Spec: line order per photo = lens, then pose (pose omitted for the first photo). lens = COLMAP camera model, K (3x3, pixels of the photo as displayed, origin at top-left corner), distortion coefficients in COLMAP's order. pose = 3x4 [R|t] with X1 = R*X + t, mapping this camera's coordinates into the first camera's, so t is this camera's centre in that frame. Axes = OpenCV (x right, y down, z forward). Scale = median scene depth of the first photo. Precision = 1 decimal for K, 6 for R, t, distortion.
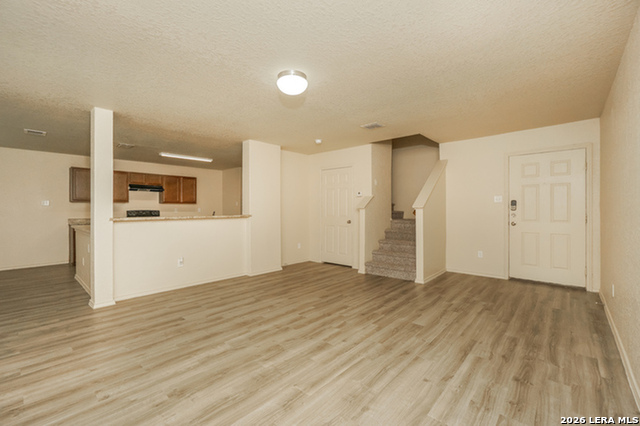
lens RADIAL K [[276.5, 0, 324.3], [0, 276.5, 211.5], [0, 0, 1]] dist [0.025976, 0.000849]
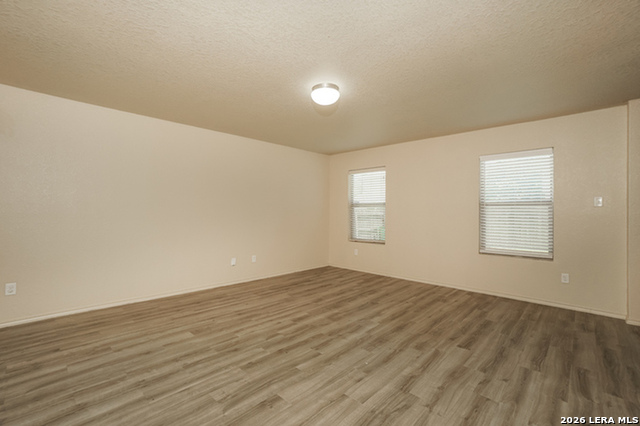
lens RADIAL K [[276.5, 0, 318.9], [0, 276.5, 212.5], [0, 0, 1]] dist [0.025976, 0.000849]
pose [[-0.999025, -0.005235, 0.043834, -0.133768], [-0.005005, 0.999973, 0.005340, -0.009957], [-0.043860, 0.005115, -0.999025, 1.977315]]
